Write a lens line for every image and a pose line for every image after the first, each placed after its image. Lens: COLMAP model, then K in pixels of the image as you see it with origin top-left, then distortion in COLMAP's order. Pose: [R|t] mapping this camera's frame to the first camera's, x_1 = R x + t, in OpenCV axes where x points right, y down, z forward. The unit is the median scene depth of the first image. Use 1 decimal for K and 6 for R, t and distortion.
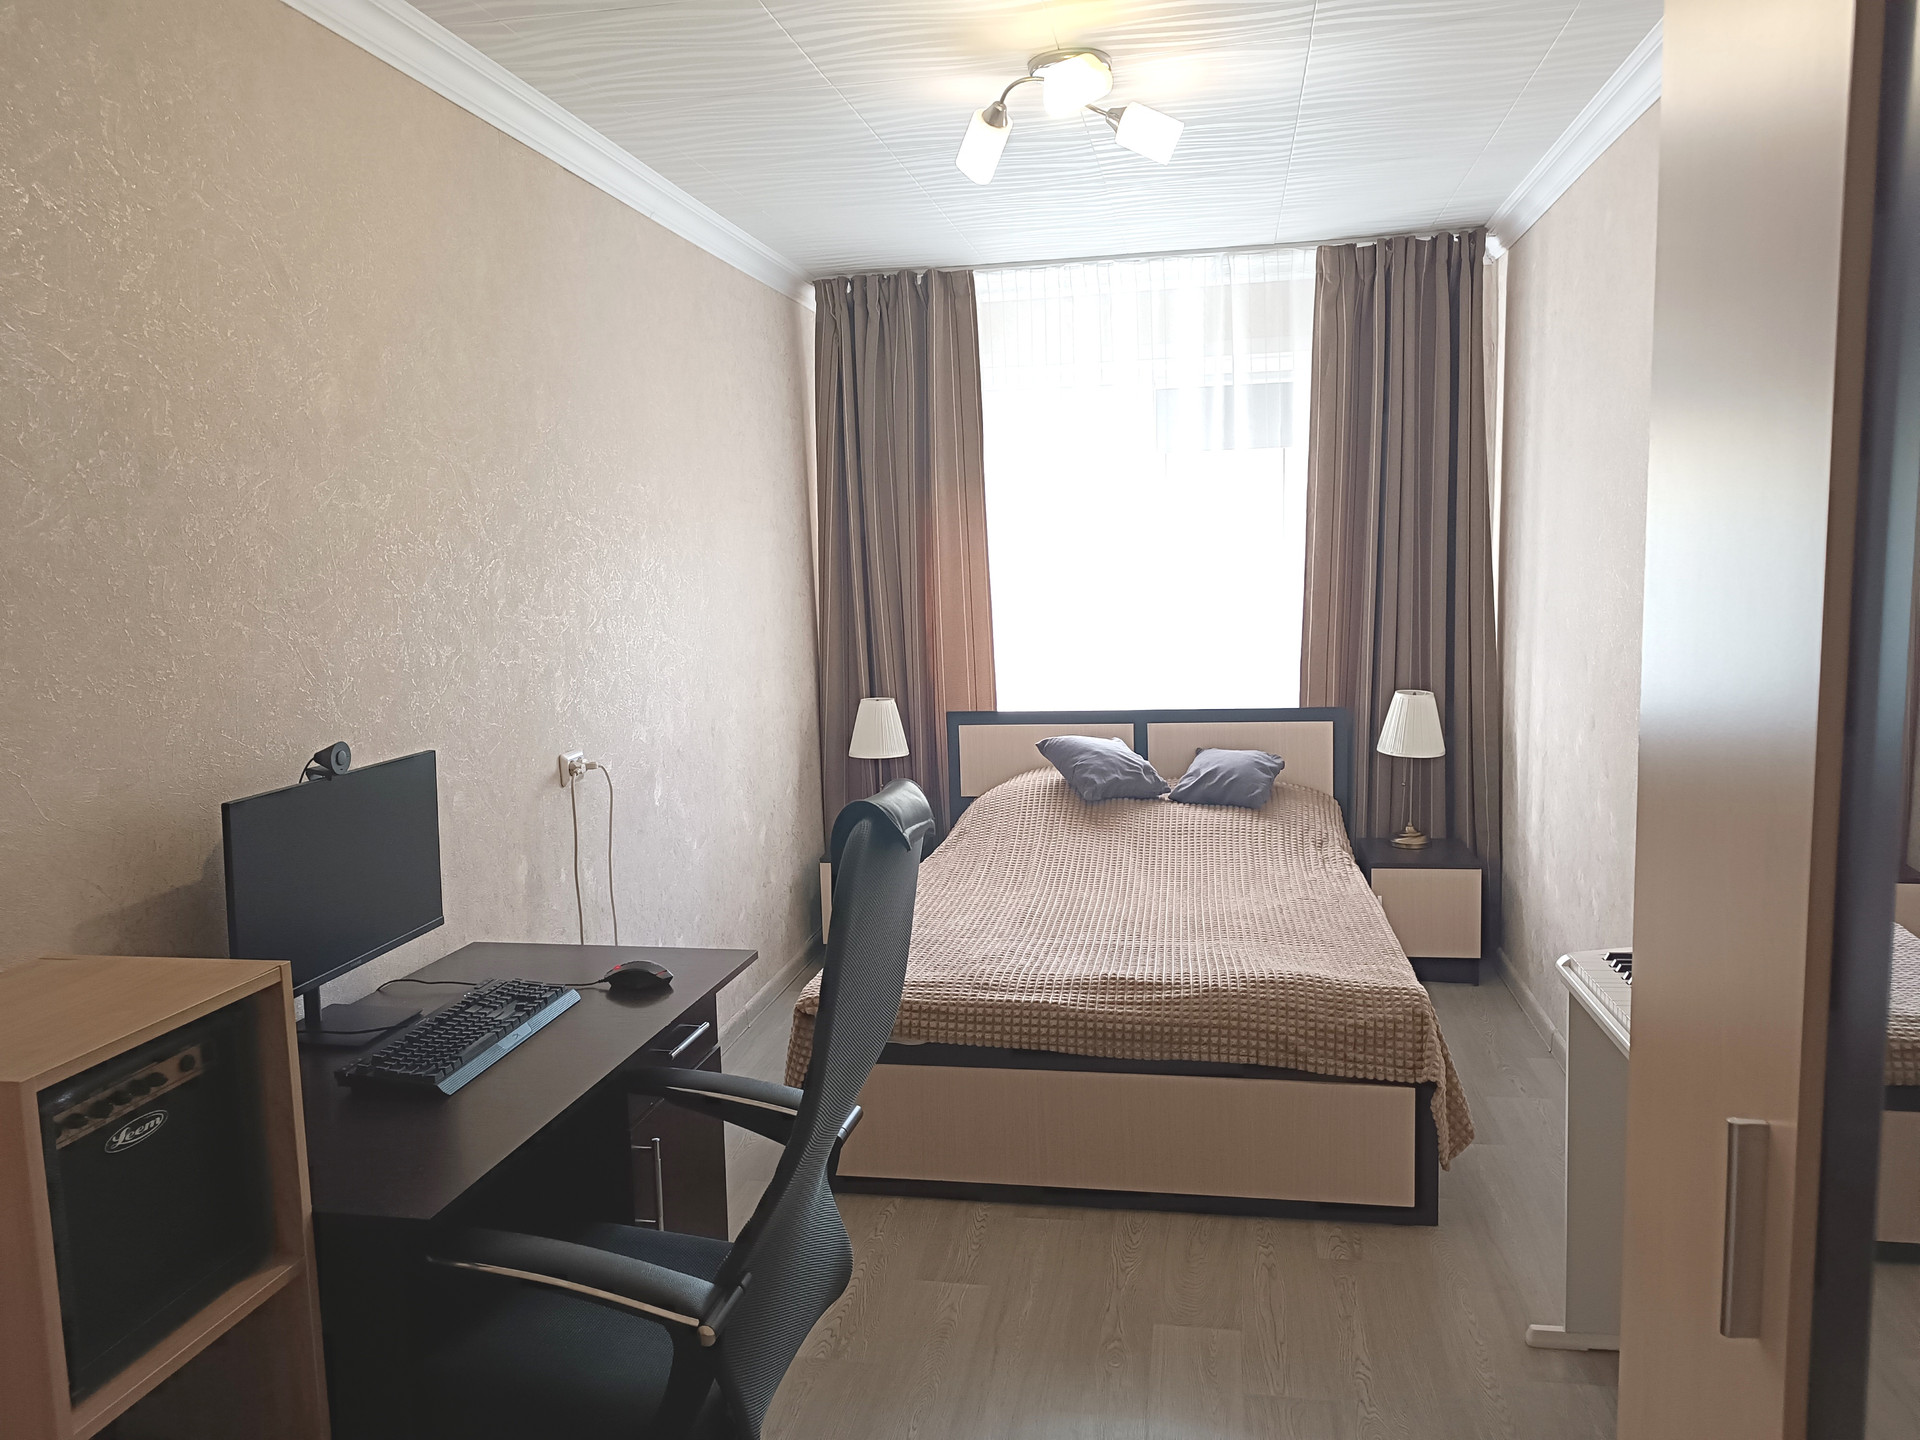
lens RADIAL K [[1368.0, 0, 960.0], [0, 1368.0, 720.0], [0, 0, 1]] dist [0.008485, -0.007153]
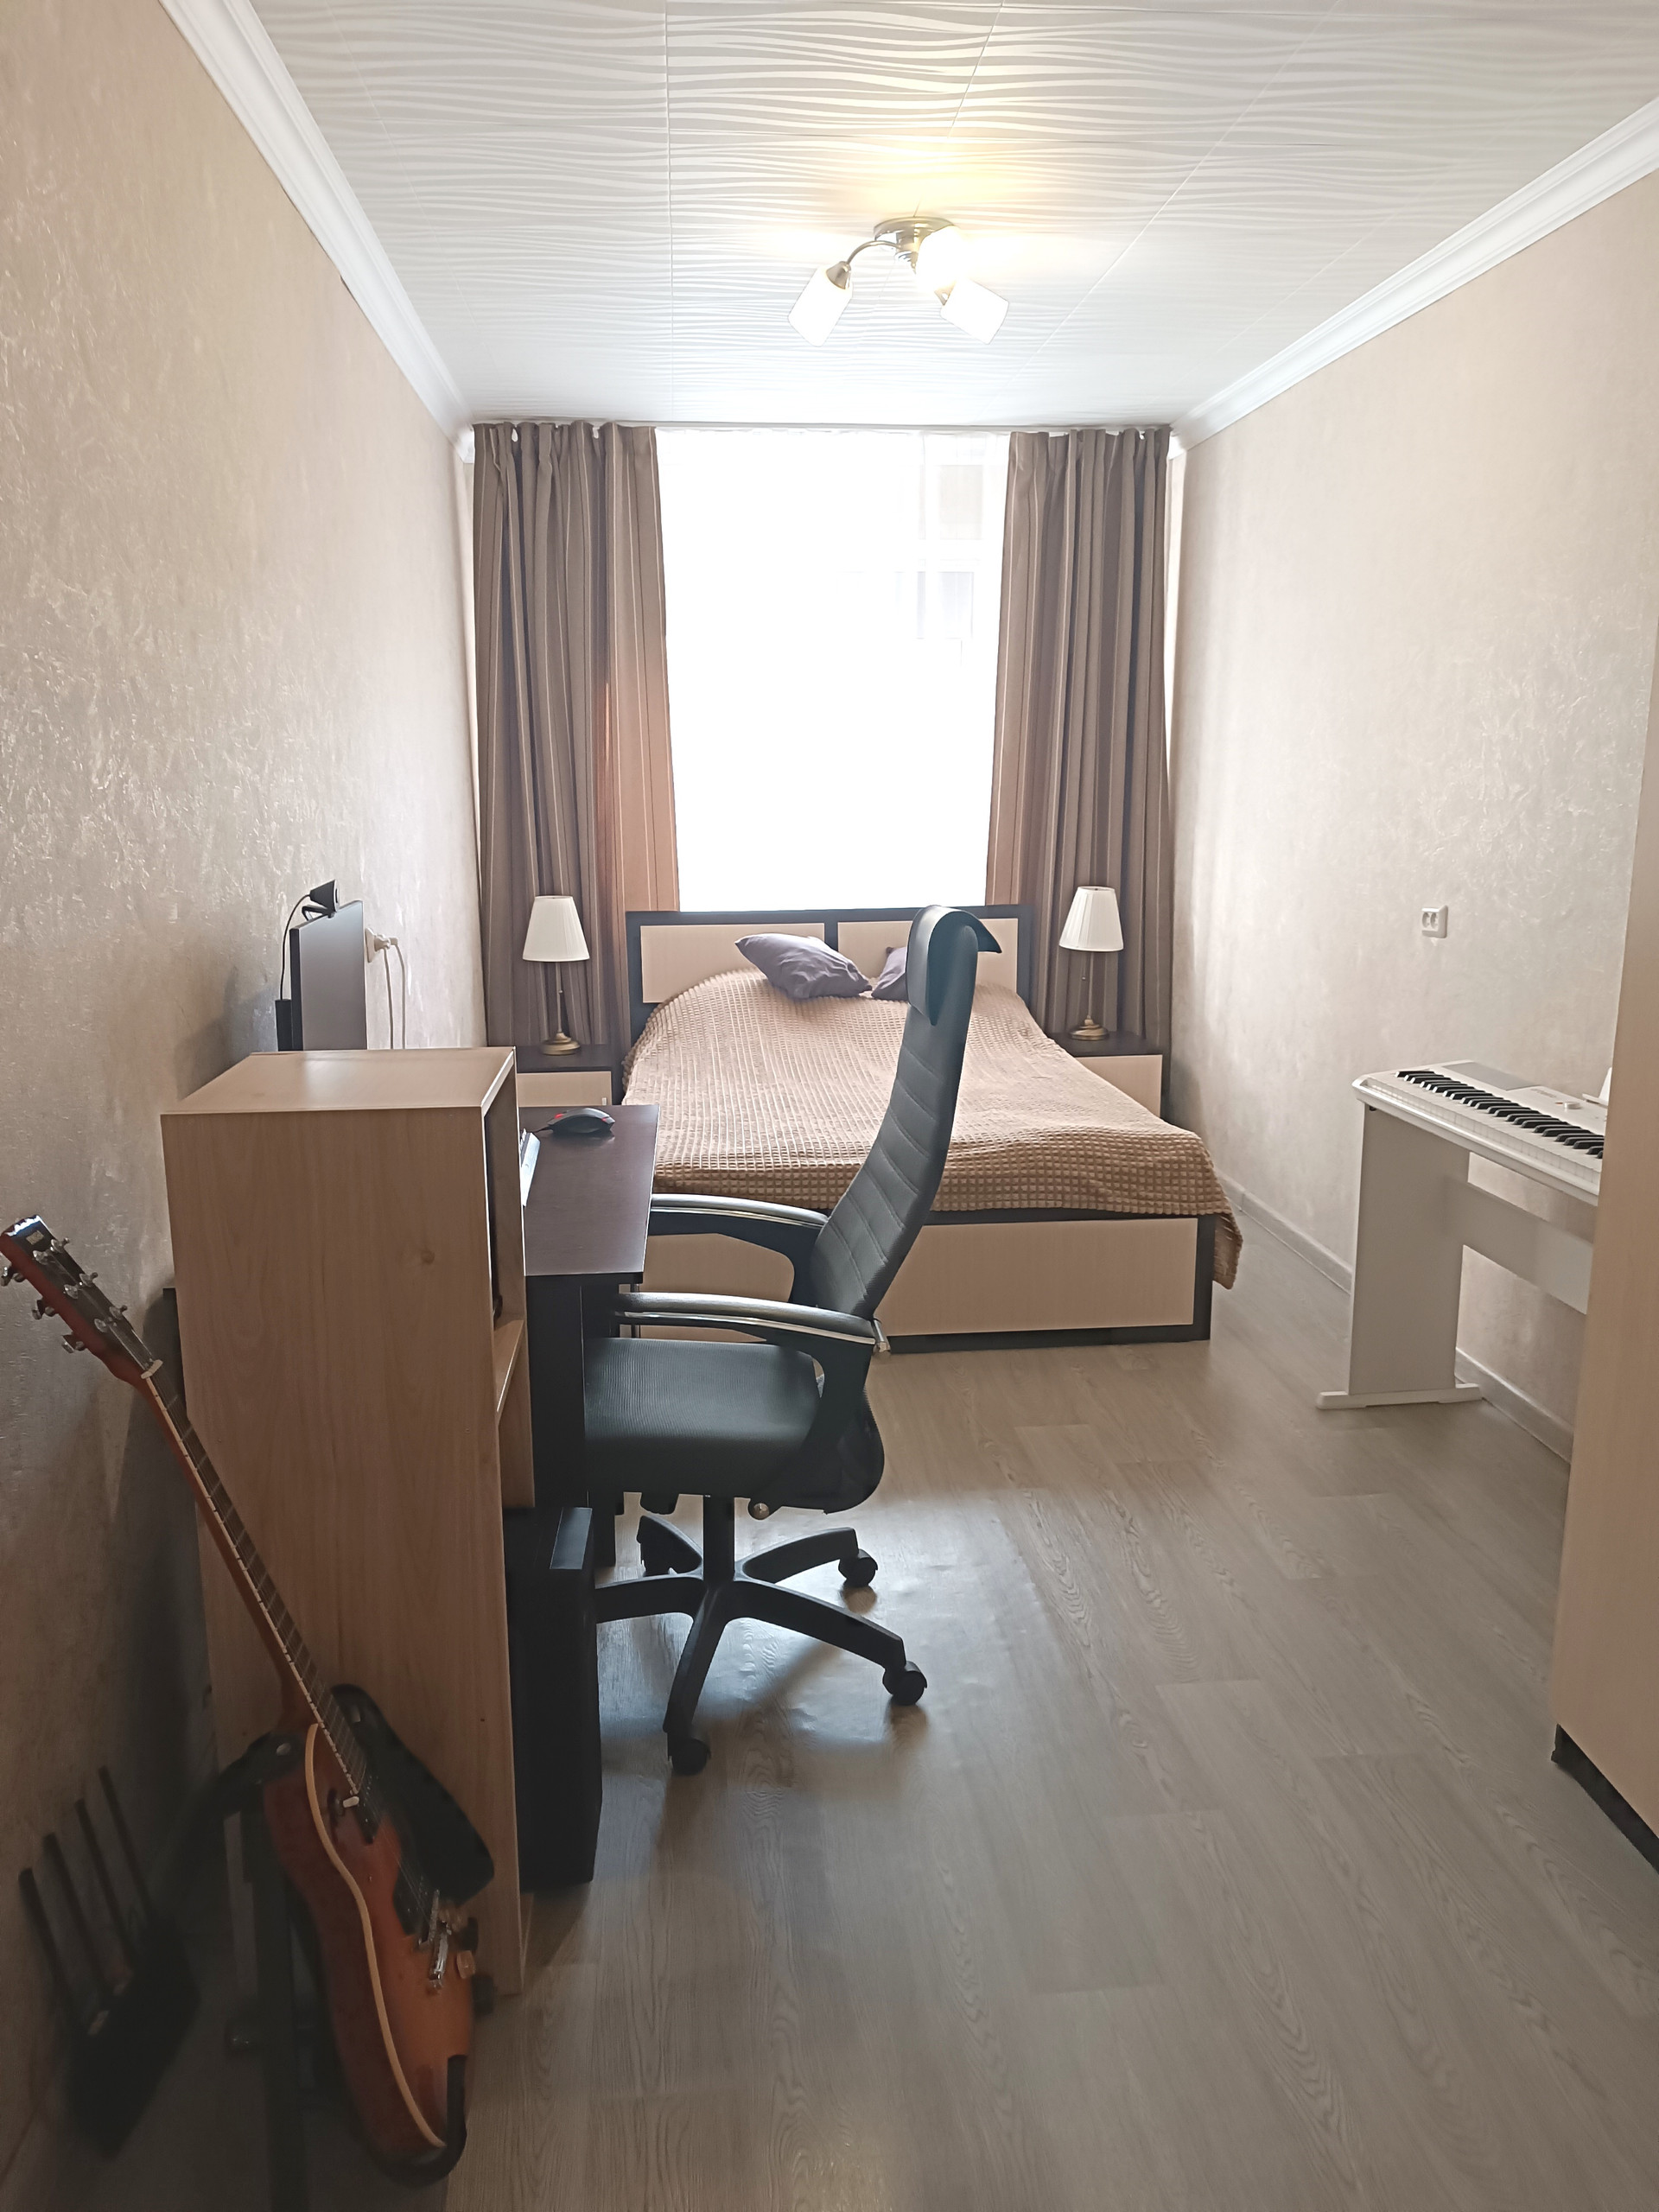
lens RADIAL K [[1557.0, 0, 829.5], [0, 1557.0, 1106.0], [0, 0, 1]] dist [0.046642, -0.098774]
pose [[0.961182, -0.034626, 0.273735, -0.194999], [0.010654, 0.996012, 0.088577, 0.037985], [-0.275710, -0.082222, 0.957718, -0.087581]]
